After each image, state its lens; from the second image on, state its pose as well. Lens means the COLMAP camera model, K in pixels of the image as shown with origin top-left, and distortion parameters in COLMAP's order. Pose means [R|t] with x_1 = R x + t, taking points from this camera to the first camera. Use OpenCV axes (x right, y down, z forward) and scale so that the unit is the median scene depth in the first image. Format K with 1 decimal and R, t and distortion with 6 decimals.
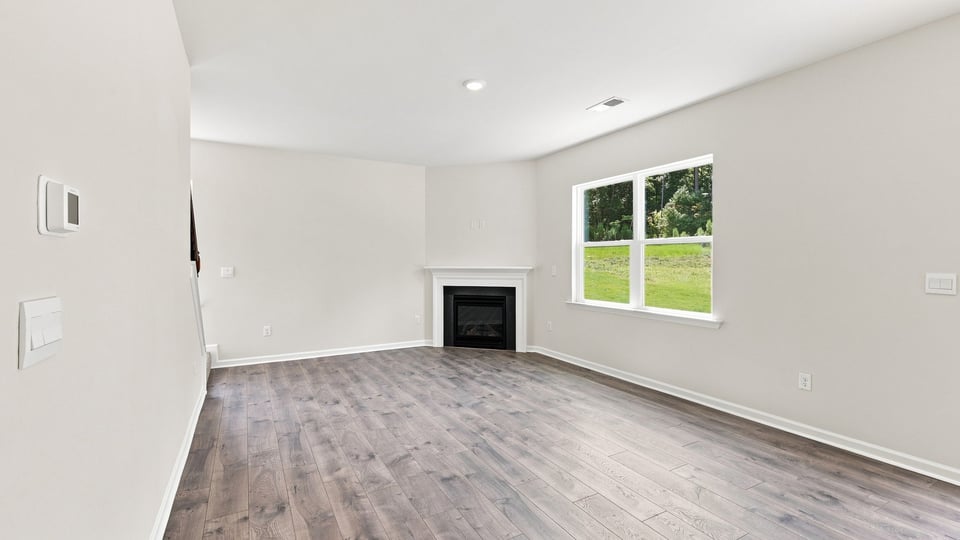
lens RADIAL K [[405.5, 0, 479.1], [0, 405.5, 264.2], [0, 0, 1]] dist [0.010645, -0.000125]
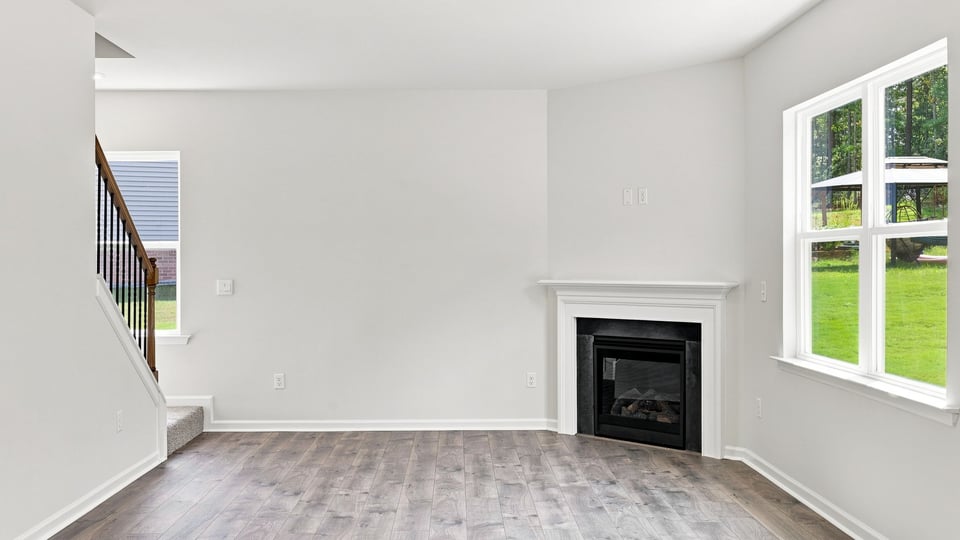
lens RADIAL K [[904.3, 0, 483.0], [0, 904.3, 265.2], [0, 0, 1]] dist [0.012712, 0.000000]
pose [[0.883444, -0.001460, -0.468534, 0.373153], [0.000058, 0.999995, -0.003006, -0.010106], [0.468536, 0.002628, 0.883441, -0.083335]]
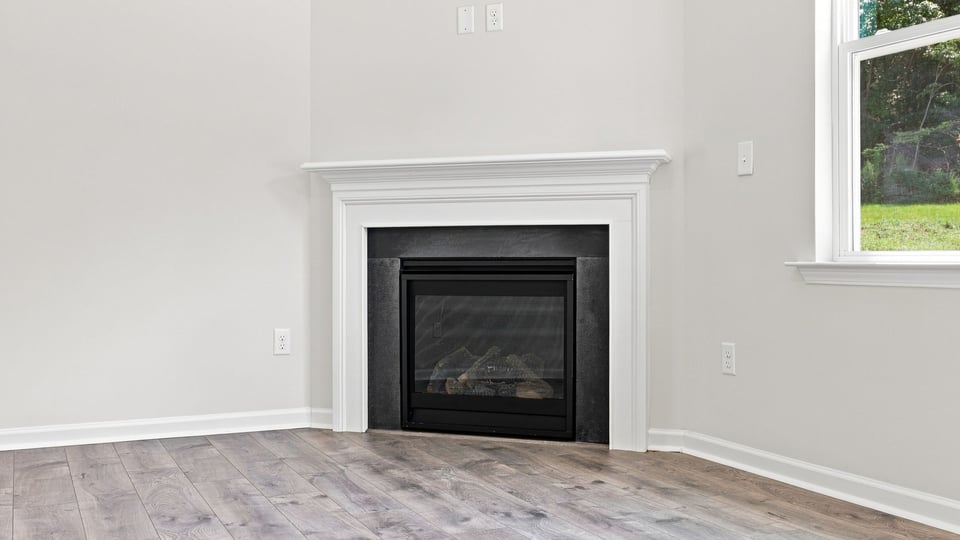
lens RADIAL K [[952.1, 0, 480.3], [0, 952.1, 250.5], [0, 0, 1]] dist [-0.029806, 0.000000]
pose [[0.997781, -0.000755, -0.066584, 0.044713], [-0.000011, 0.999934, -0.011514, 0.083707], [0.066588, 0.011489, 0.997714, 0.325314]]
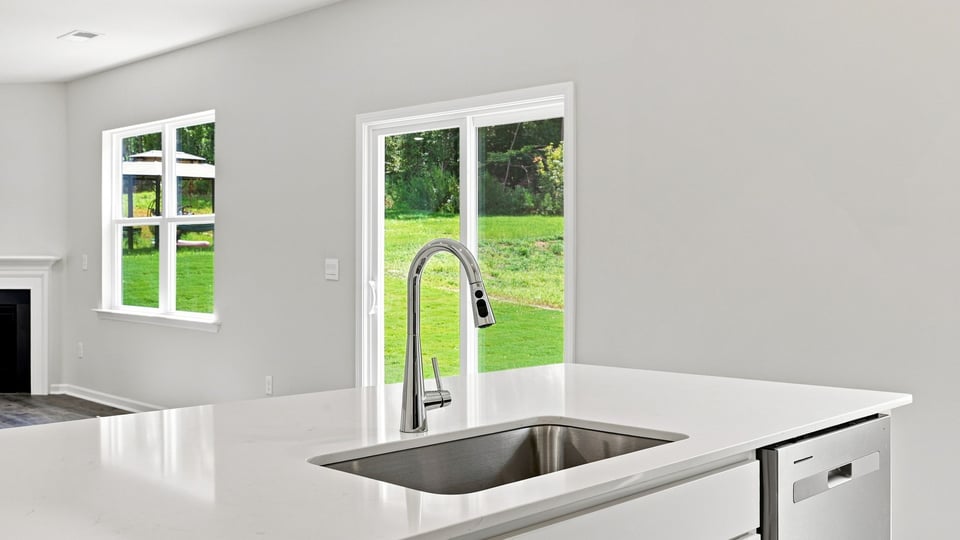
lens RADIAL K [[952.1, 0, 478.8], [0, 952.1, 249.3], [0, 0, 1]] dist [-0.029806, 0.000000]
pose [[0.962312, -0.000276, 0.271947, 0.358094], [0.001975, 0.999980, -0.005972, 0.005967], [-0.271940, 0.006284, 0.962294, -0.566549]]
